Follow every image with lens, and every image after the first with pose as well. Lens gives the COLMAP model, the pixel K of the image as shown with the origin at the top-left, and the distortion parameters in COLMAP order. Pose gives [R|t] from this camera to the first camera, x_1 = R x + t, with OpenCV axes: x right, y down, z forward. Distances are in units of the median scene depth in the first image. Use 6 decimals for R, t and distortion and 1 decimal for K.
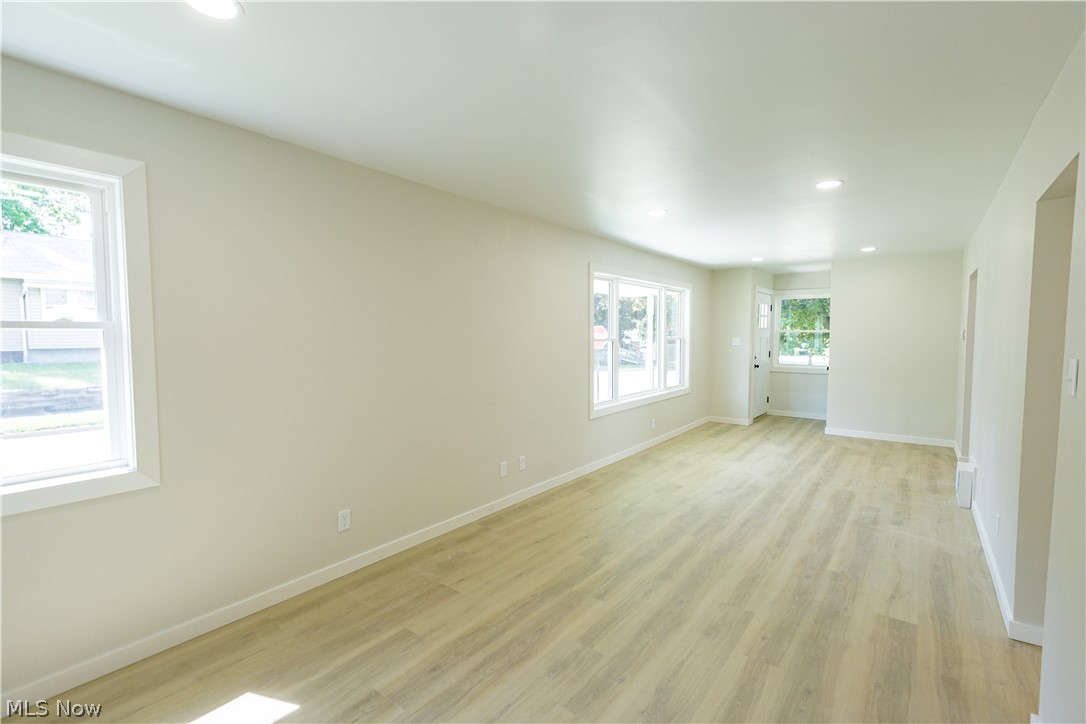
lens RADIAL K [[488.8, 0, 544.8], [0, 488.8, 361.6], [0, 0, 1]] dist [0.001748, 0.000157]
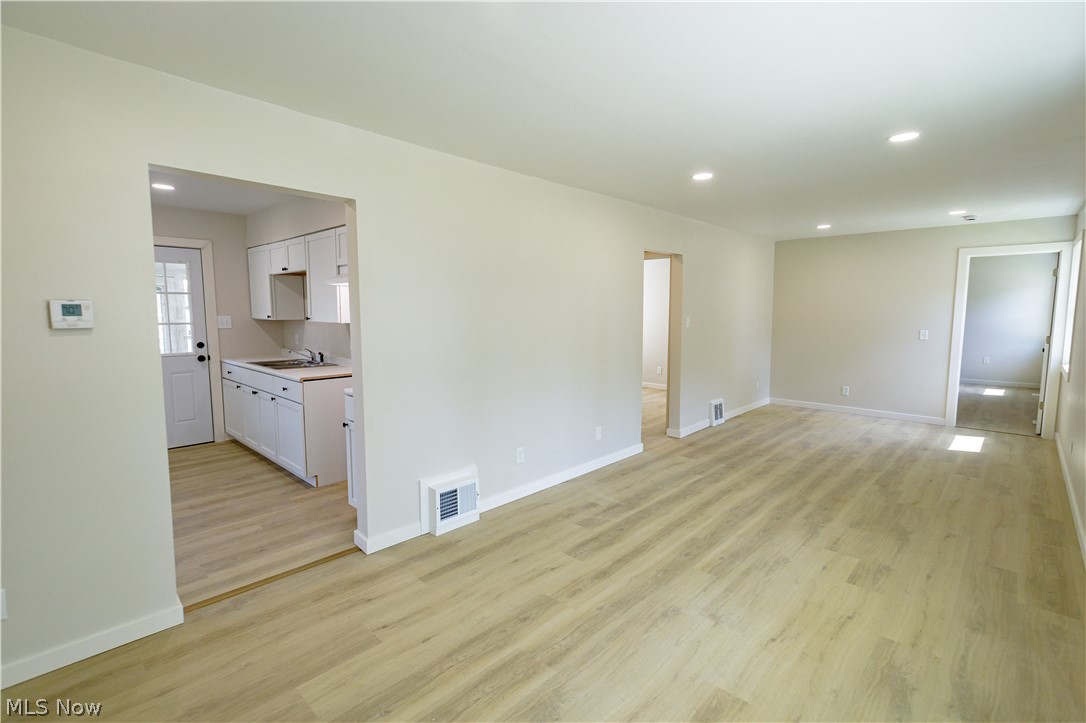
lens RADIAL K [[499.2, 0, 543.0], [0, 499.2, 361.5], [0, 0, 1]] dist [0.005057, -0.000042]
pose [[-0.993971, -0.012061, 0.108975, 0.688142], [0.005728, 0.986862, 0.161464, -0.110548], [-0.109491, 0.161115, -0.980843, 1.880521]]
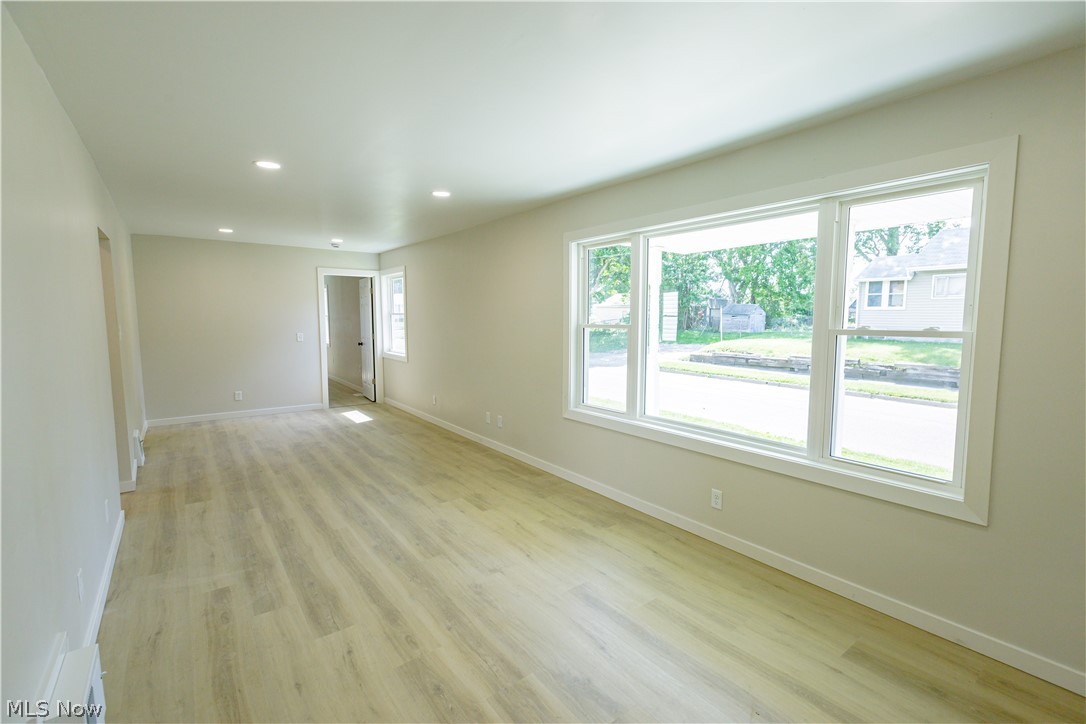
lens RADIAL K [[488.8, 0, 544.8], [0, 488.8, 361.6], [0, 0, 1]] dist [0.001748, 0.000157]
pose [[-0.267926, 0.089325, -0.959290, 1.190673], [-0.057628, 0.992424, 0.108505, -0.090897], [0.961714, 0.084353, -0.260749, 1.540124]]
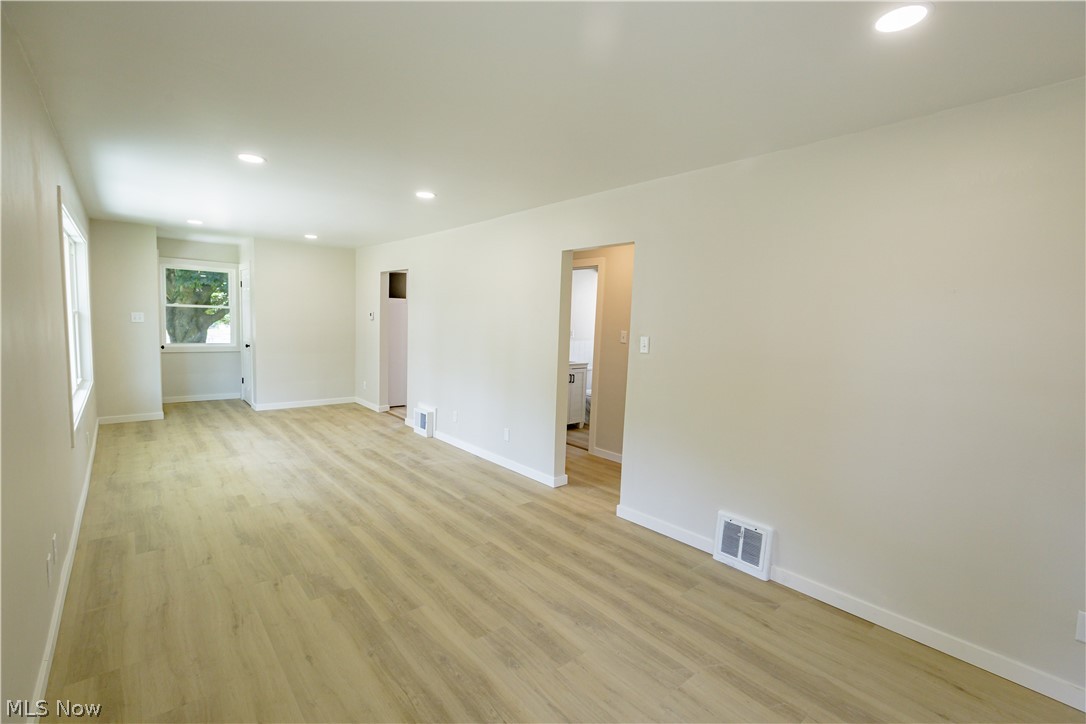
lens RADIAL K [[483.1, 0, 543.0], [0, 483.1, 362.0], [0, 0, 1]] dist [-0.000391, 0.000116]
pose [[0.207214, -0.079324, 0.975074, -0.472994], [0.021707, 0.996835, 0.076481, -0.027292], [-0.978055, 0.005318, 0.208280, 0.394409]]
